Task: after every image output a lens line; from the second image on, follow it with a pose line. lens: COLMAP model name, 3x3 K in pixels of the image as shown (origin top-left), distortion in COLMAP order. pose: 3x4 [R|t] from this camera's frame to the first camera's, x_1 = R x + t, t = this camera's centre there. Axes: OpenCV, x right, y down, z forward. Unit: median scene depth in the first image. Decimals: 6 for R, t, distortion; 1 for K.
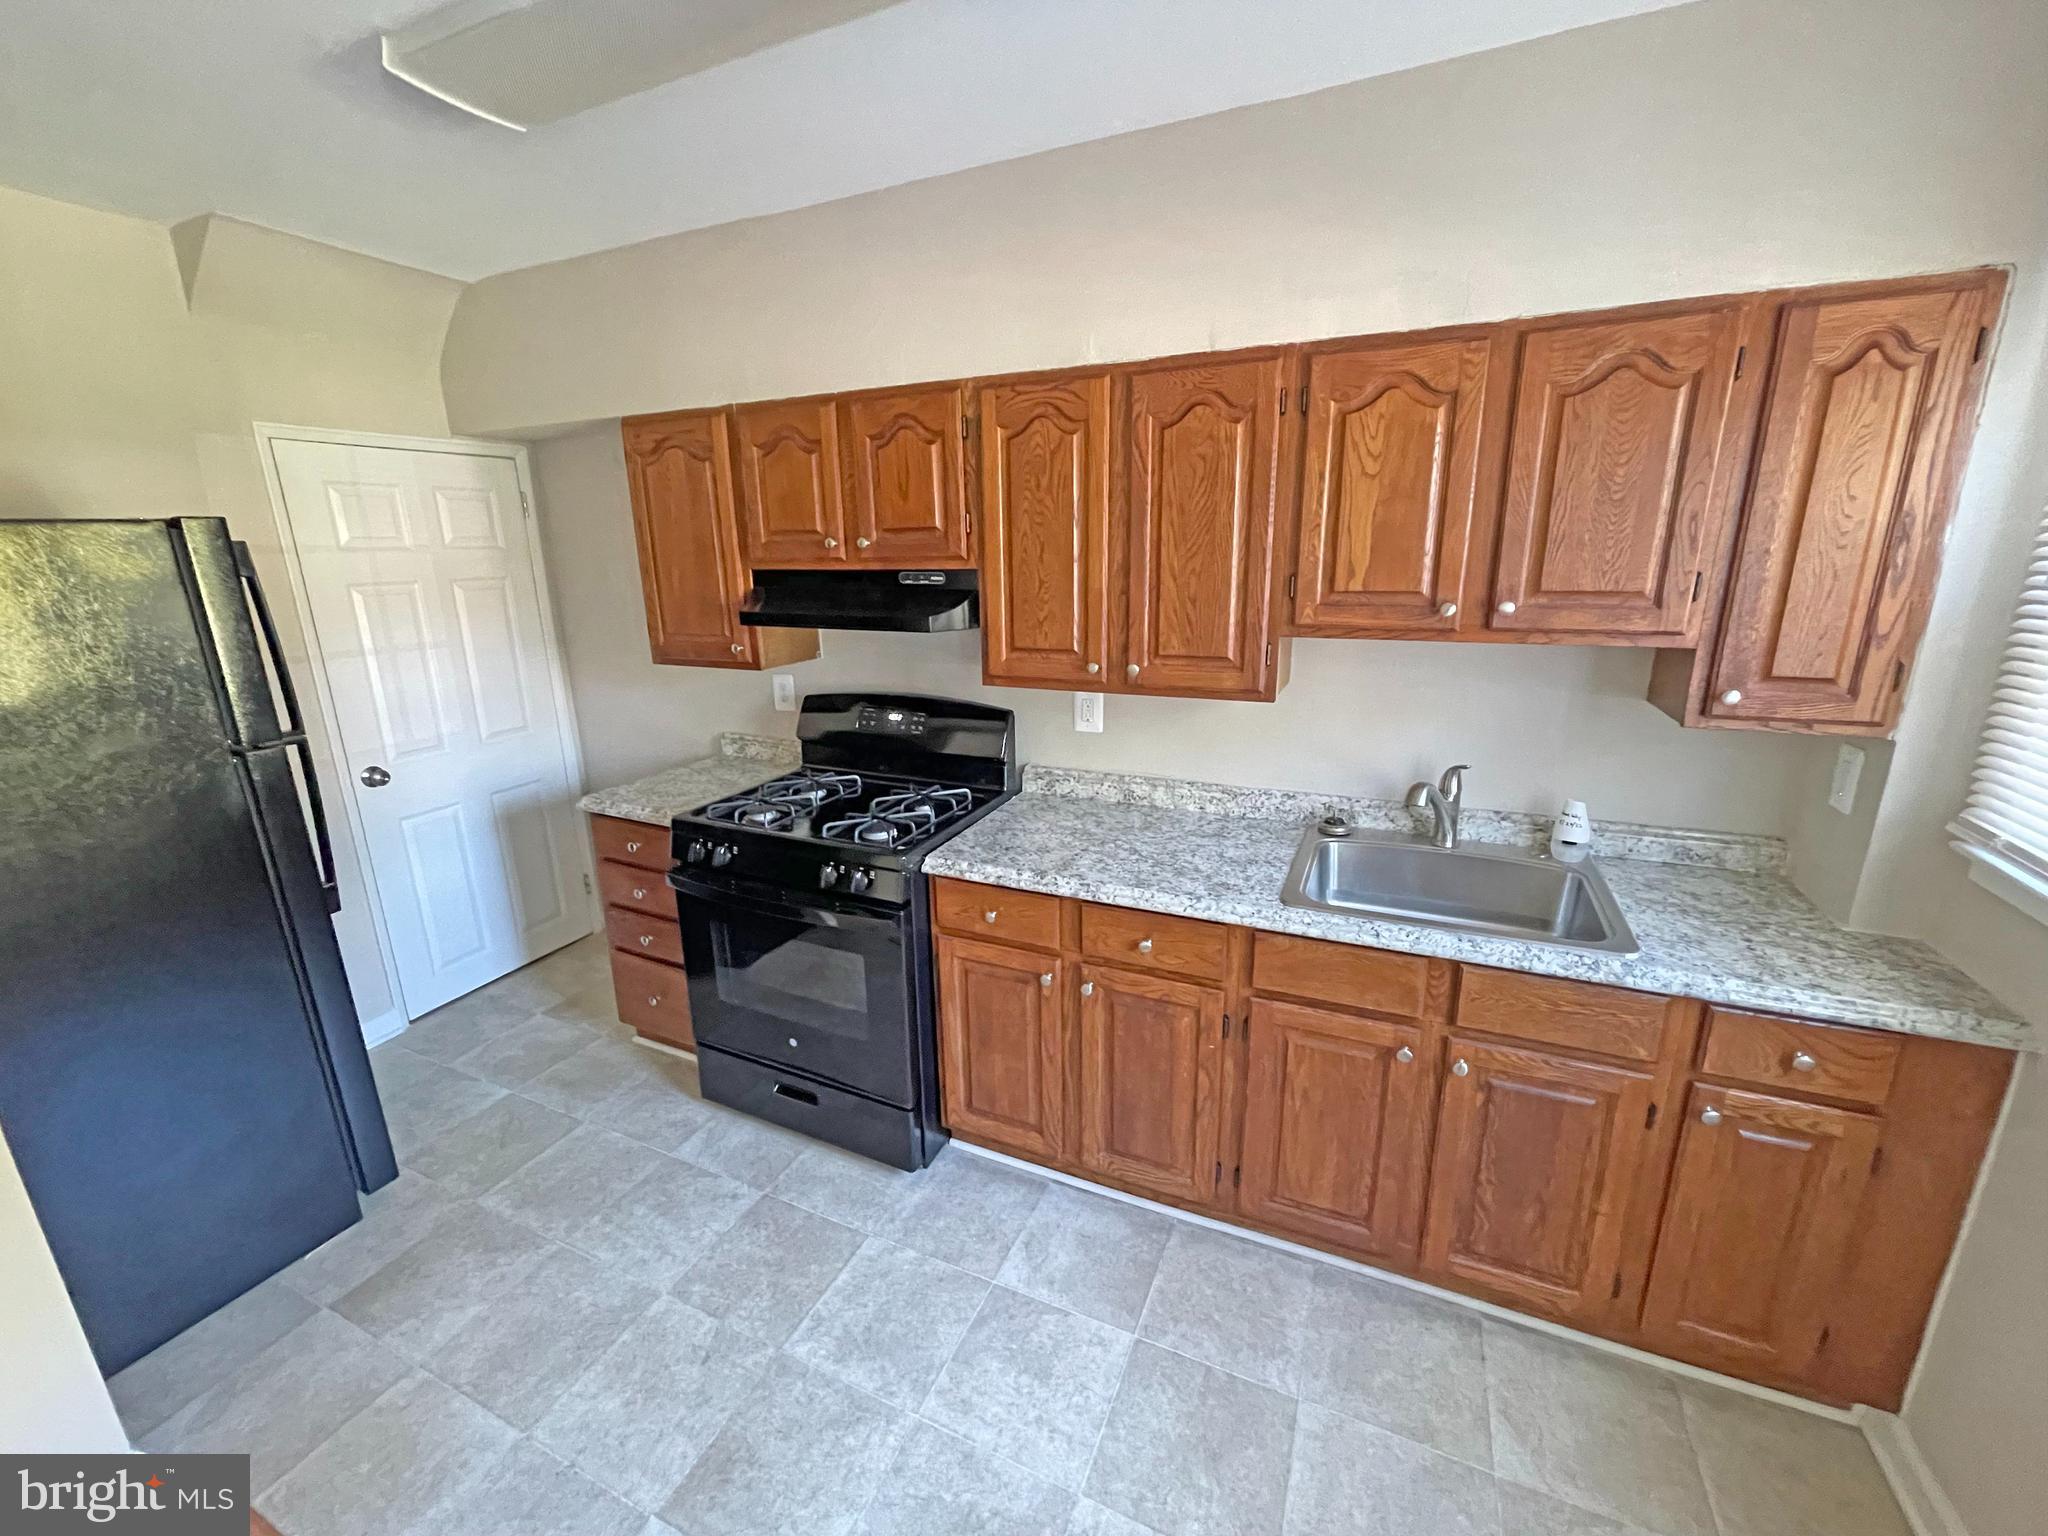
lens RADIAL K [[828.3, 0, 1018.3], [0, 828.3, 764.5], [0, 0, 1]] dist [-0.007773, 0.002541]
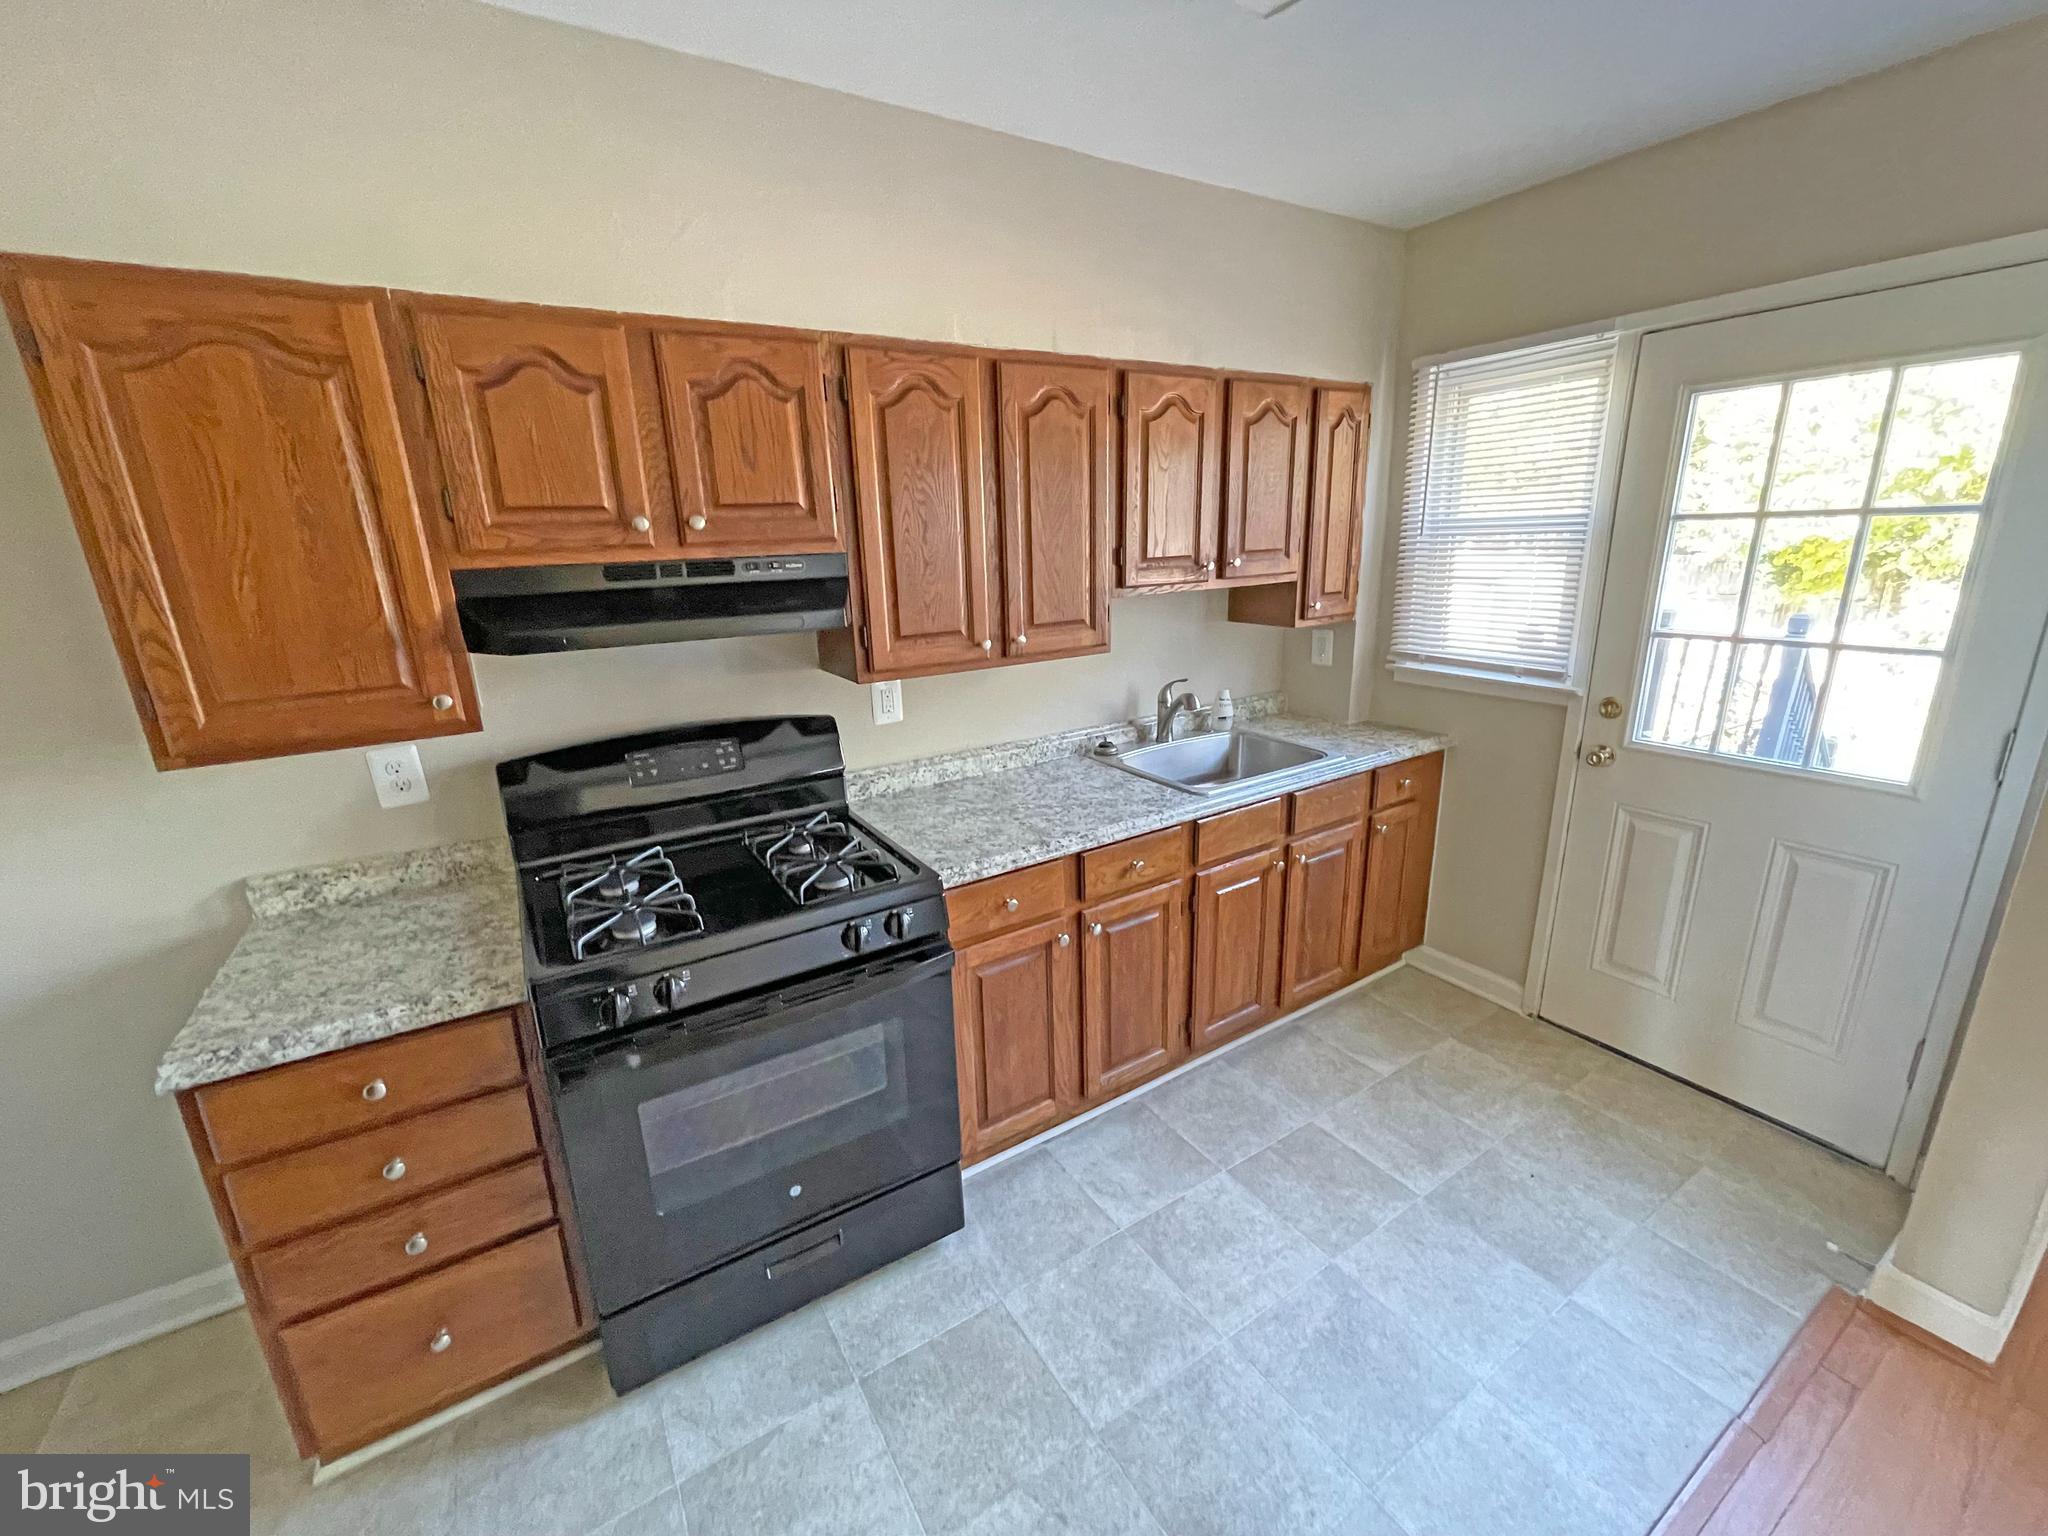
lens RADIAL K [[828.3, 0, 1021.4], [0, 828.3, 763.4], [0, 0, 1]] dist [-0.007773, 0.002541]
pose [[0.549732, -0.227110, 0.803876, -0.771297], [0.237745, 0.965071, 0.110068, -0.080113], [-0.800795, 0.130610, 0.584525, 0.402972]]
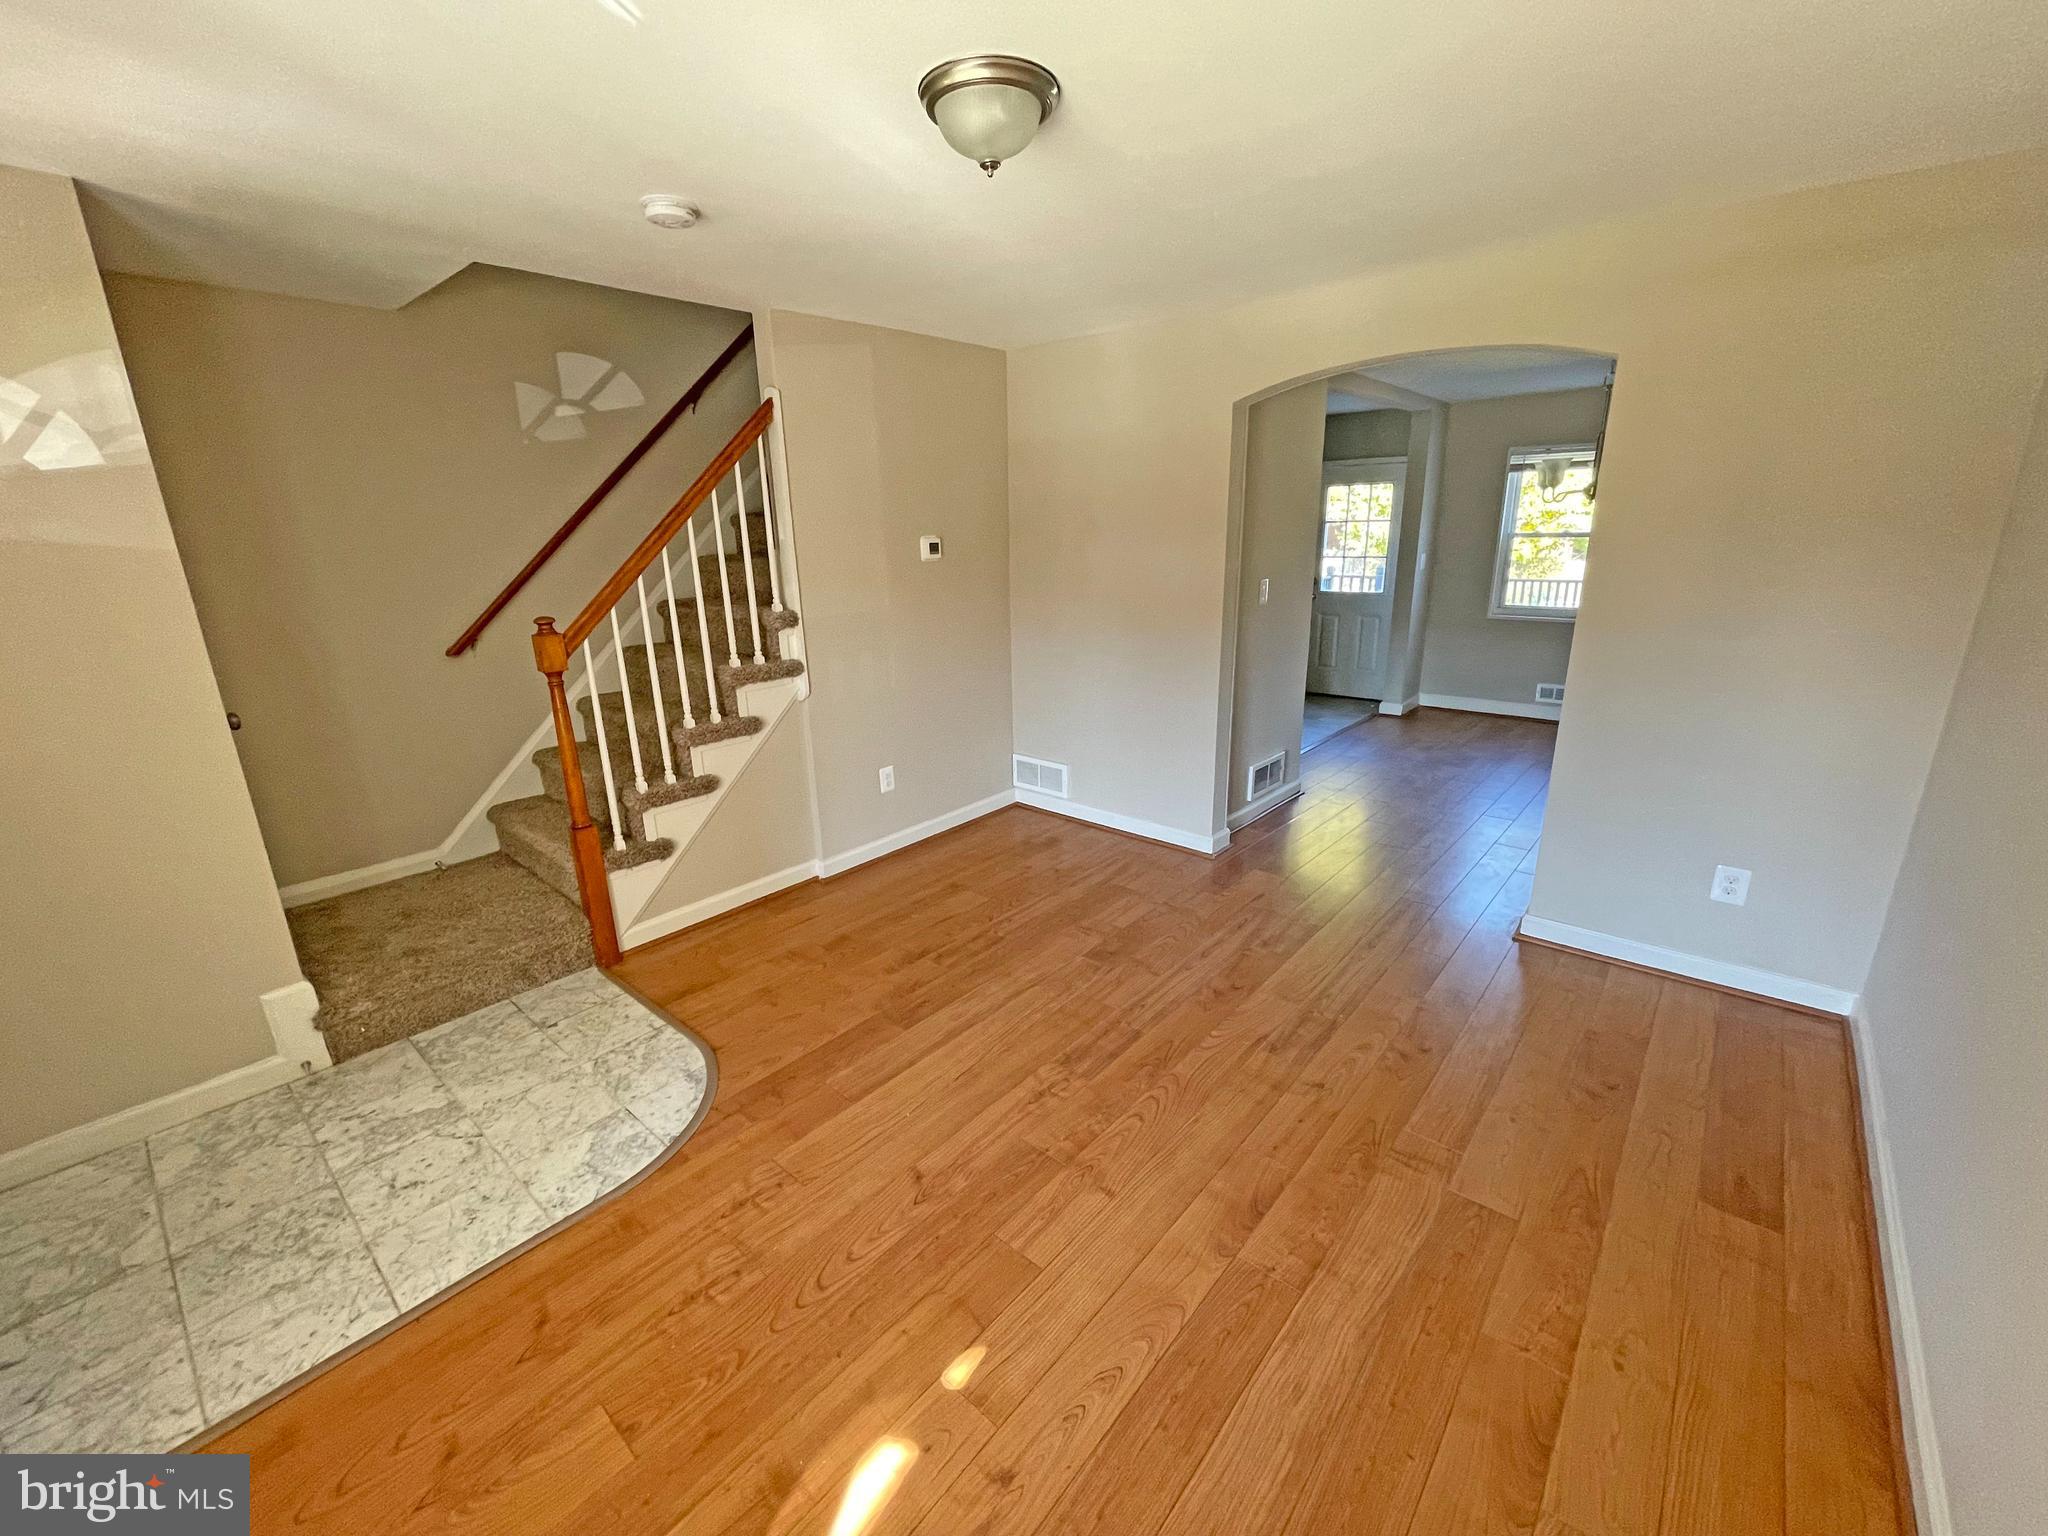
lens RADIAL K [[828.3, 0, 1009.3], [0, 828.3, 767.1], [0, 0, 1]] dist [-0.007773, 0.002541]
pose [[0.291537, -0.256626, 0.921493, -3.519873], [0.264872, 0.947330, 0.180023, -0.070043], [-0.919157, 0.191595, 0.344155, 0.550571]]
